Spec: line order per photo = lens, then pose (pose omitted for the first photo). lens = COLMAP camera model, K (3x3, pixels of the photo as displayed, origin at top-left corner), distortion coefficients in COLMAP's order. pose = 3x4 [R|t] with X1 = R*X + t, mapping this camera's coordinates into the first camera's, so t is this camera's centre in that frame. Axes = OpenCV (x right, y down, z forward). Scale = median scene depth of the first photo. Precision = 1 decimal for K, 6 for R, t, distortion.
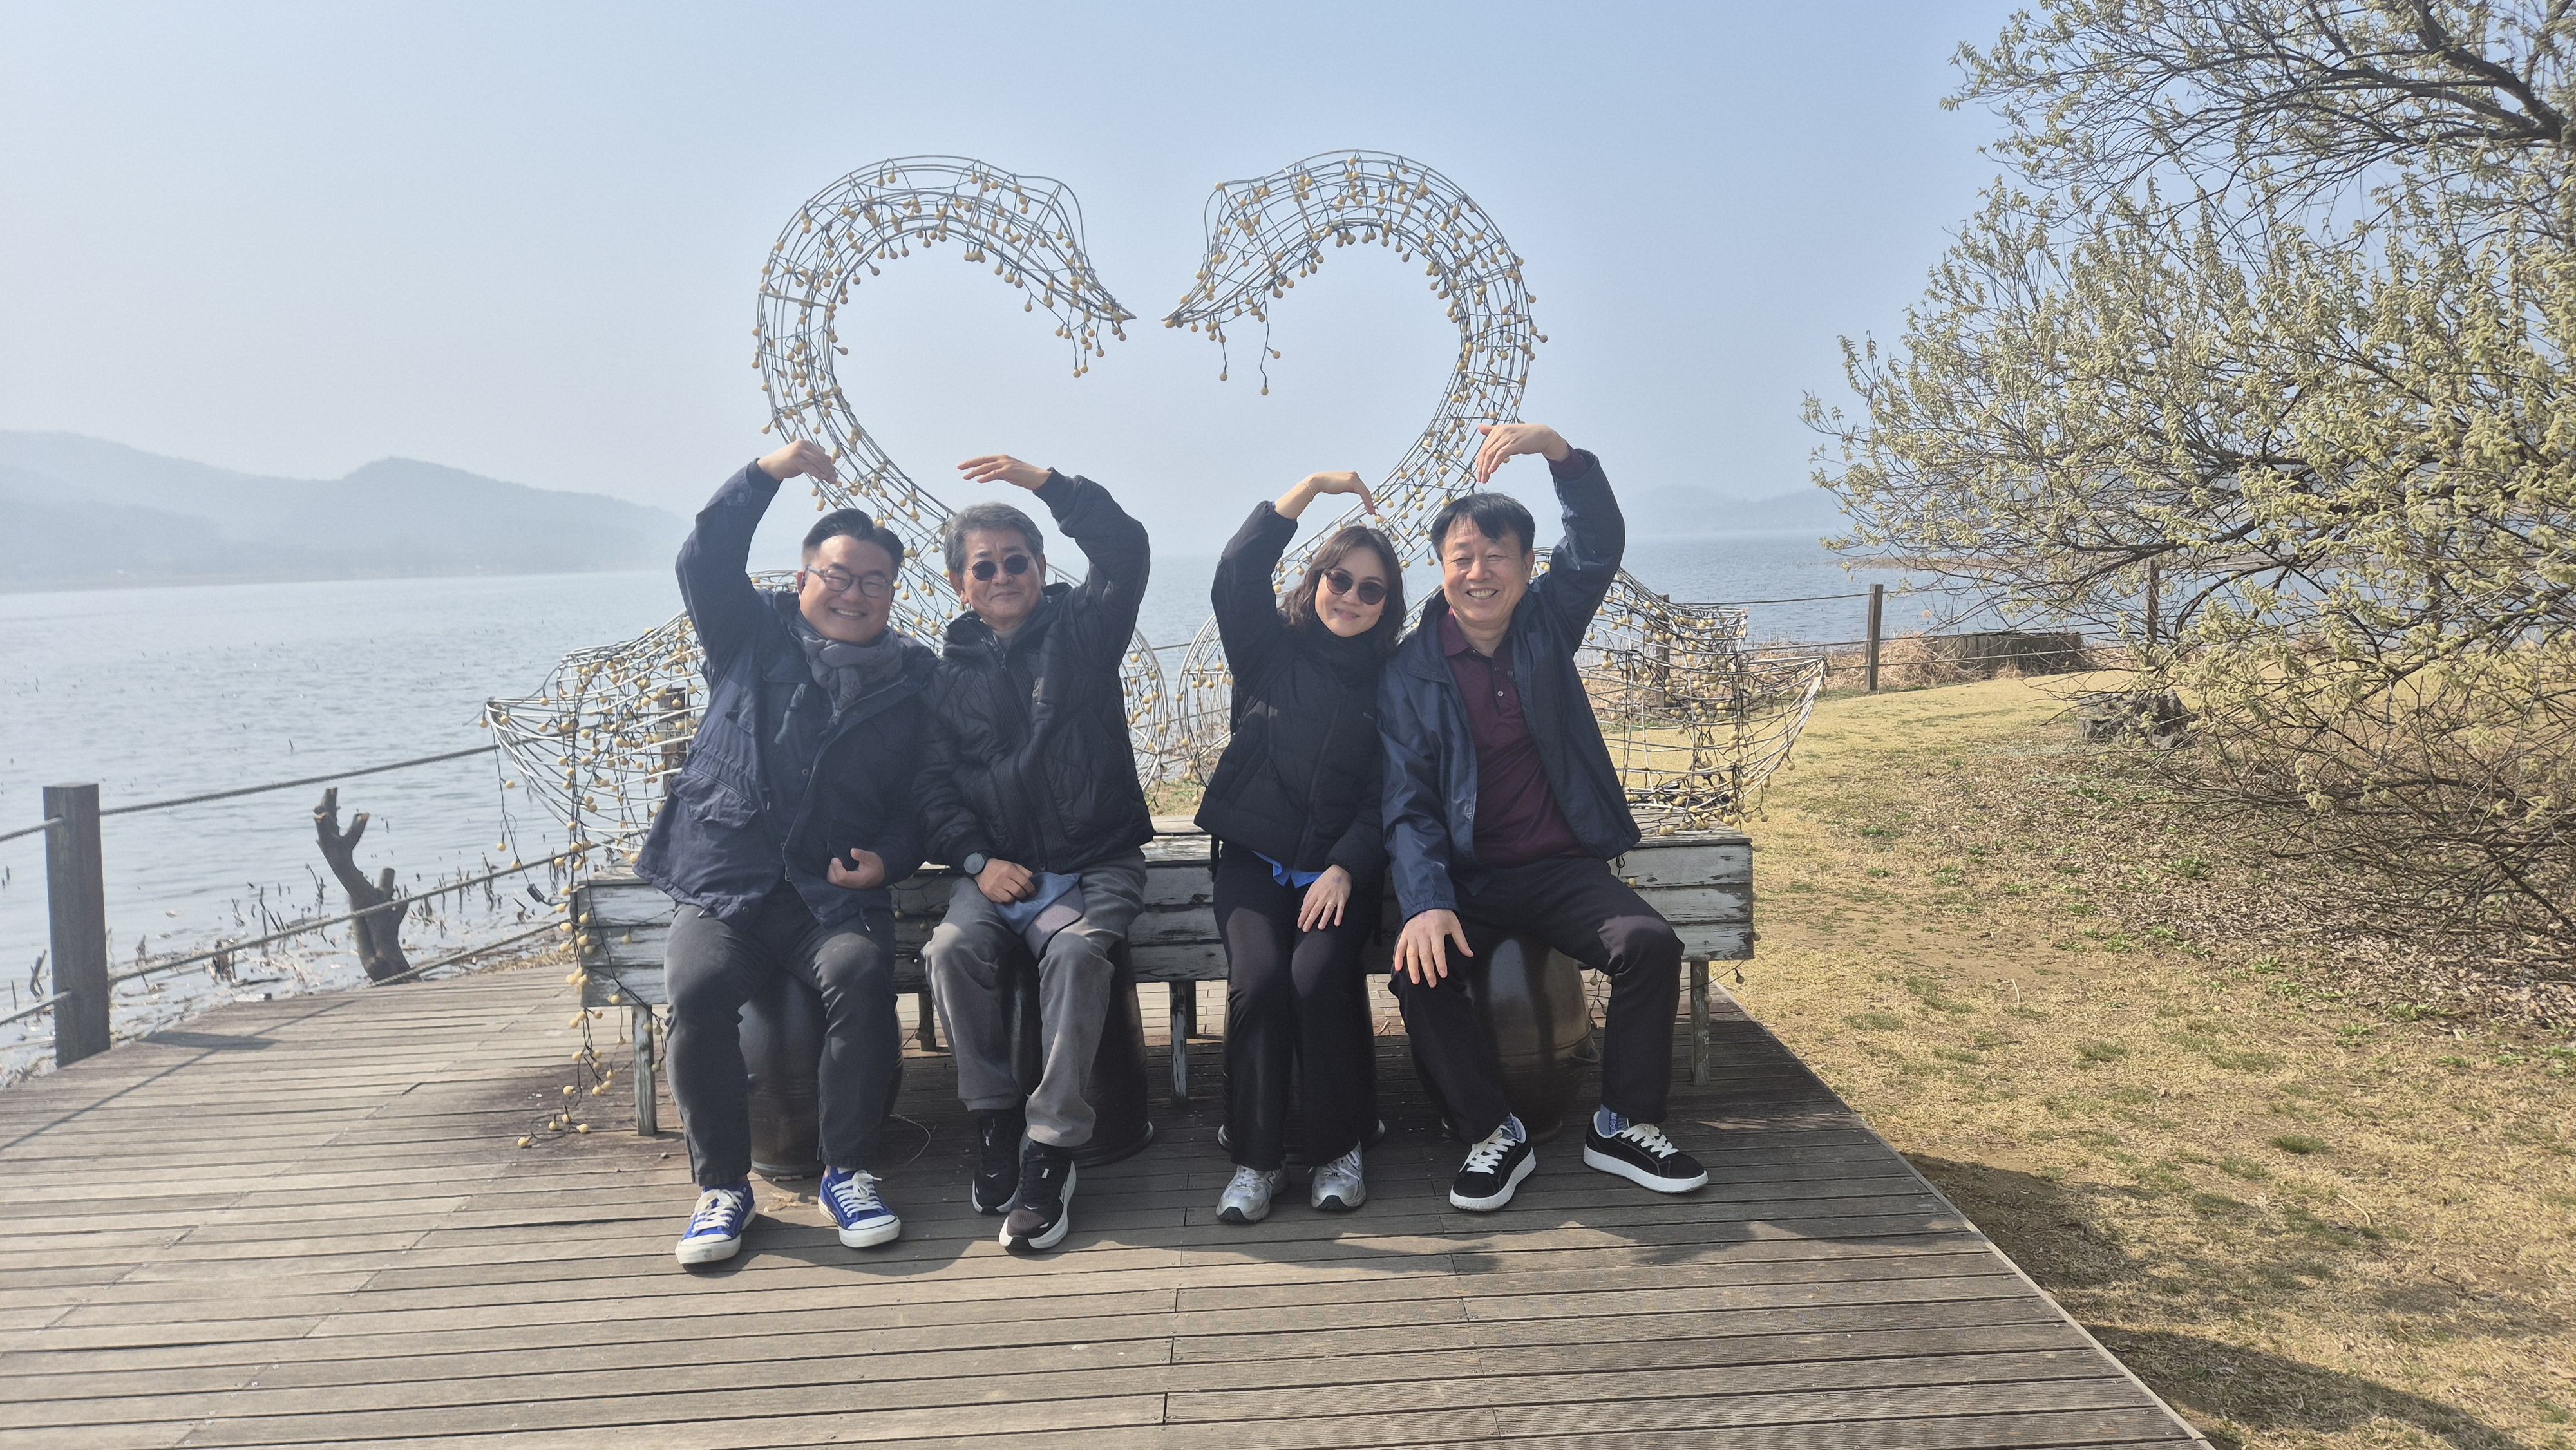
lens RADIAL K [[1643.3, 0, 1313.8], [0, 1643.3, 722.5], [0, 0, 1]] dist [0.091751, -0.072802]
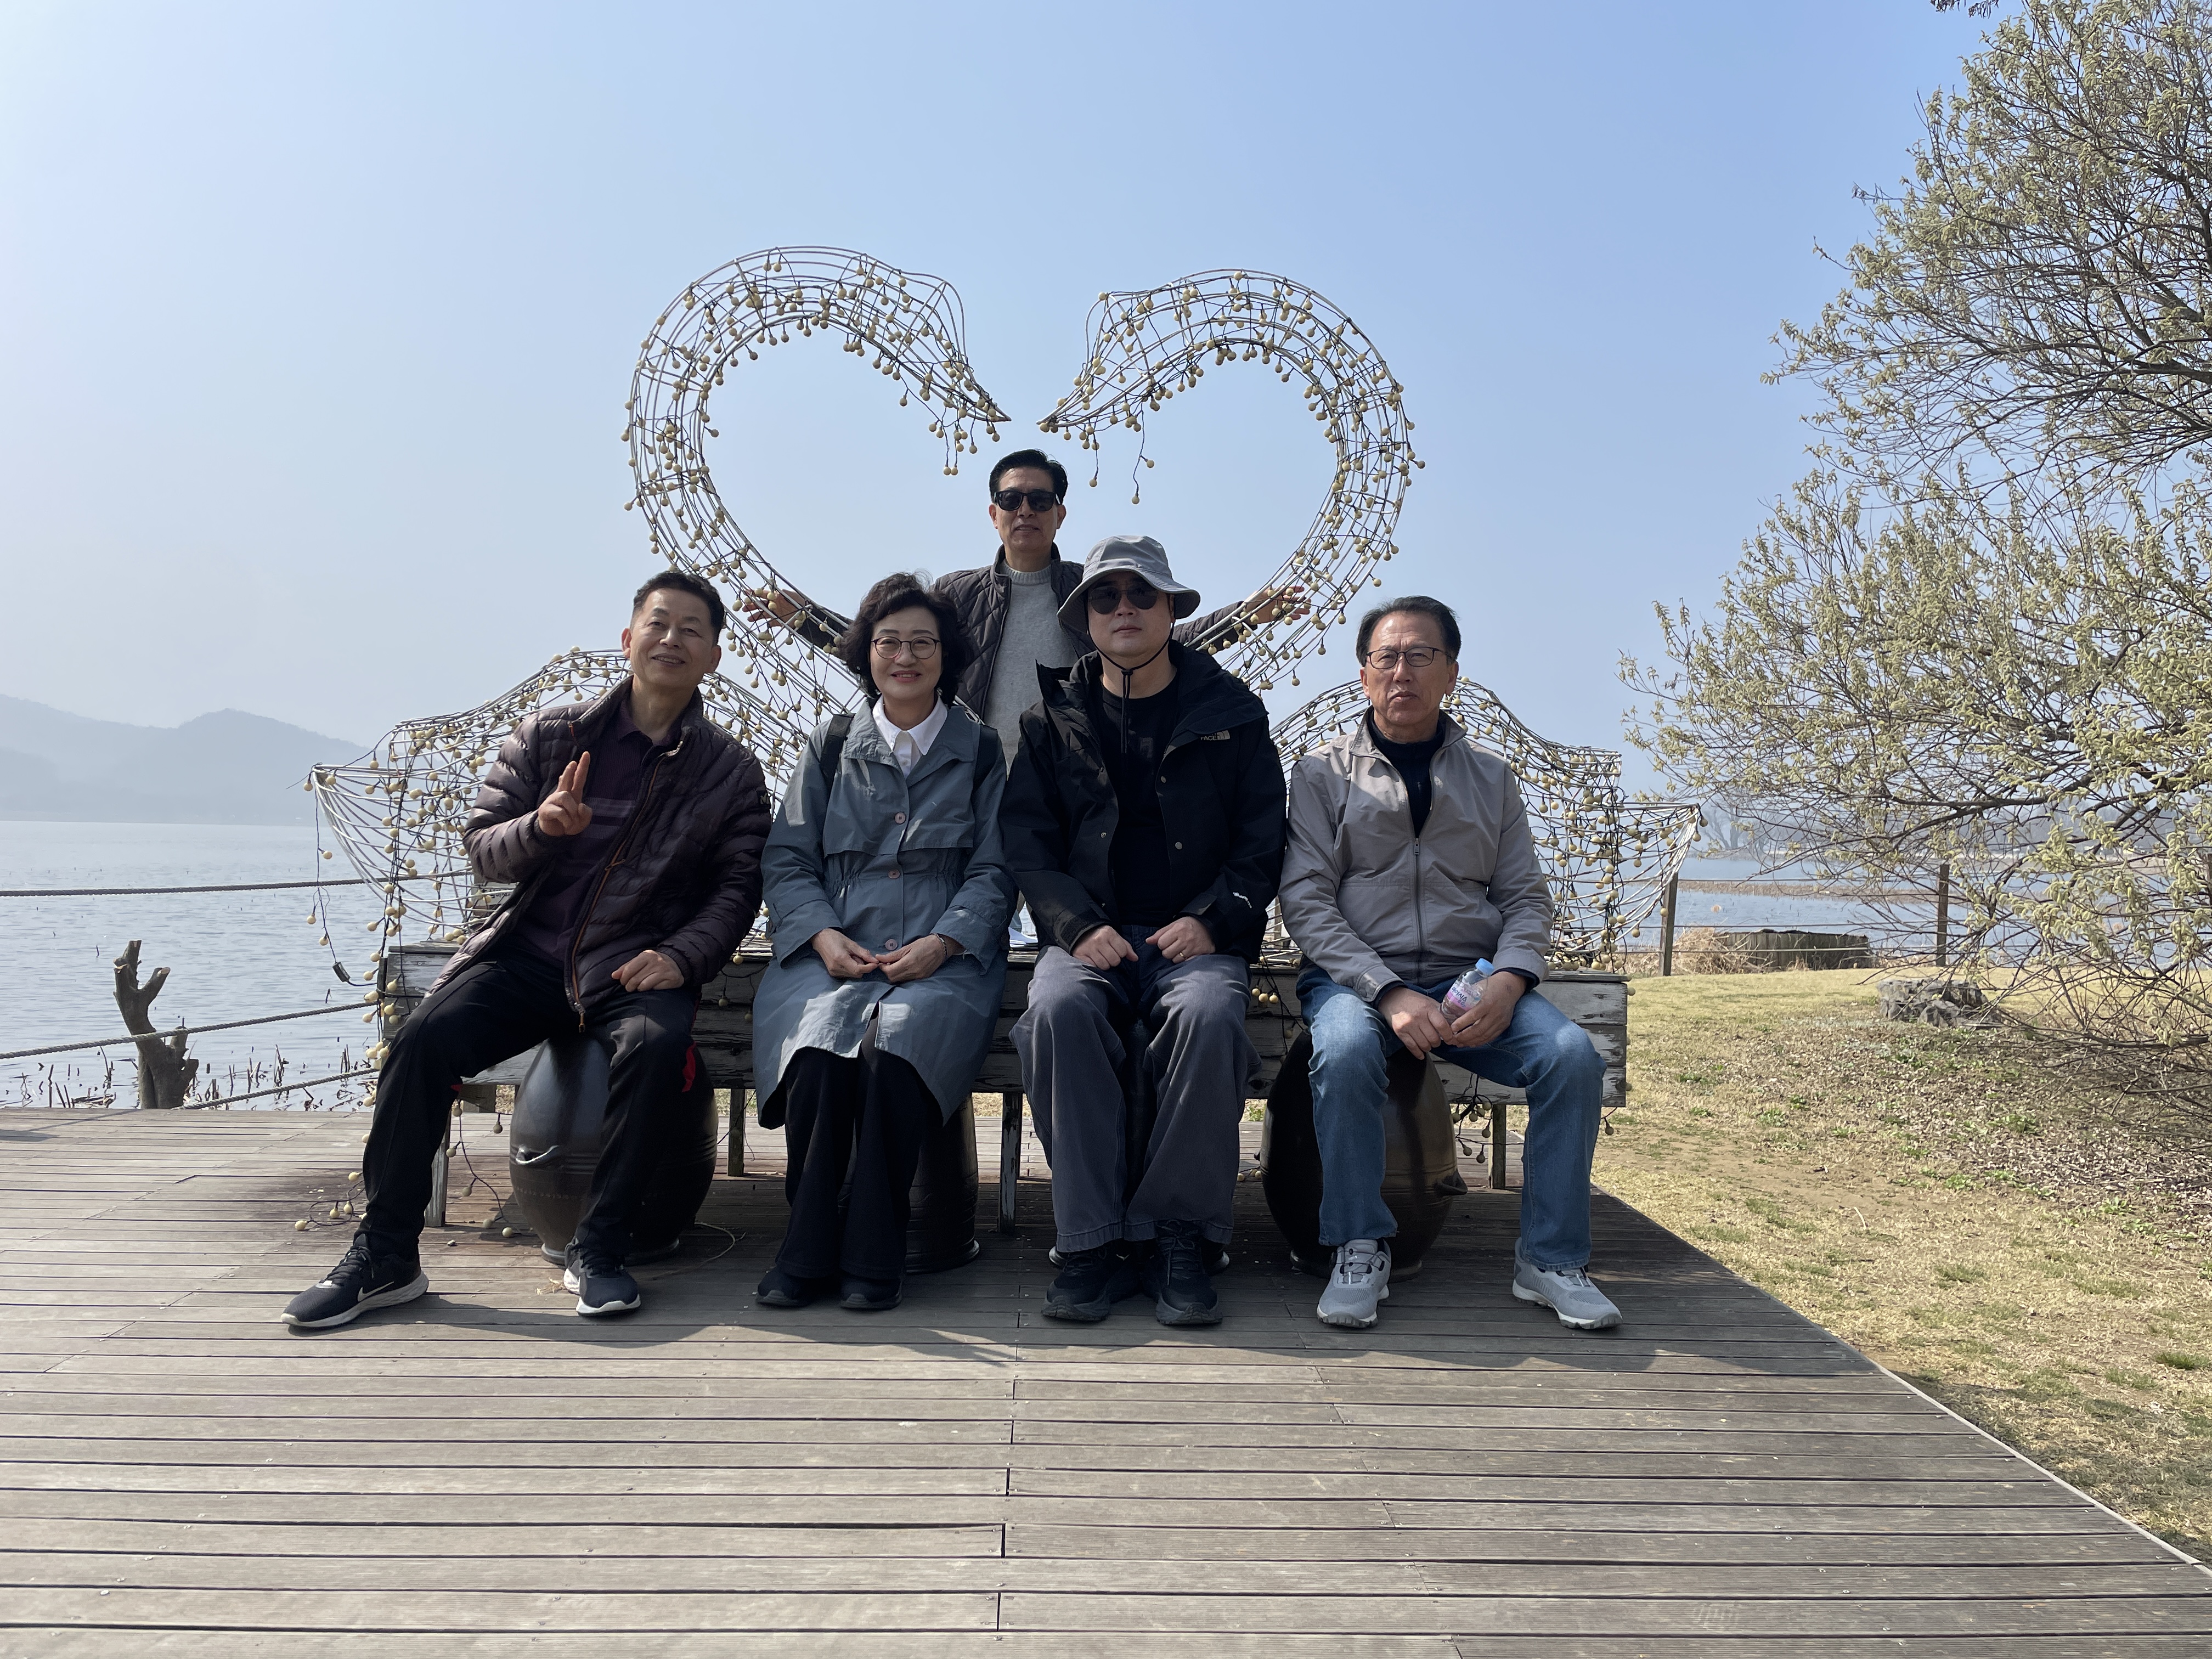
lens RADIAL K [[1598.7, 0, 1106.0], [0, 1598.7, 829.5], [0, 0, 1]] dist [0.083885, -0.081978]
pose [[0.998358, 0.057279, 0.000196, -0.037138], [-0.056871, 0.991648, -0.115759, 0.107467], [-0.006824, 0.115558, 0.993277, 0.073074]]
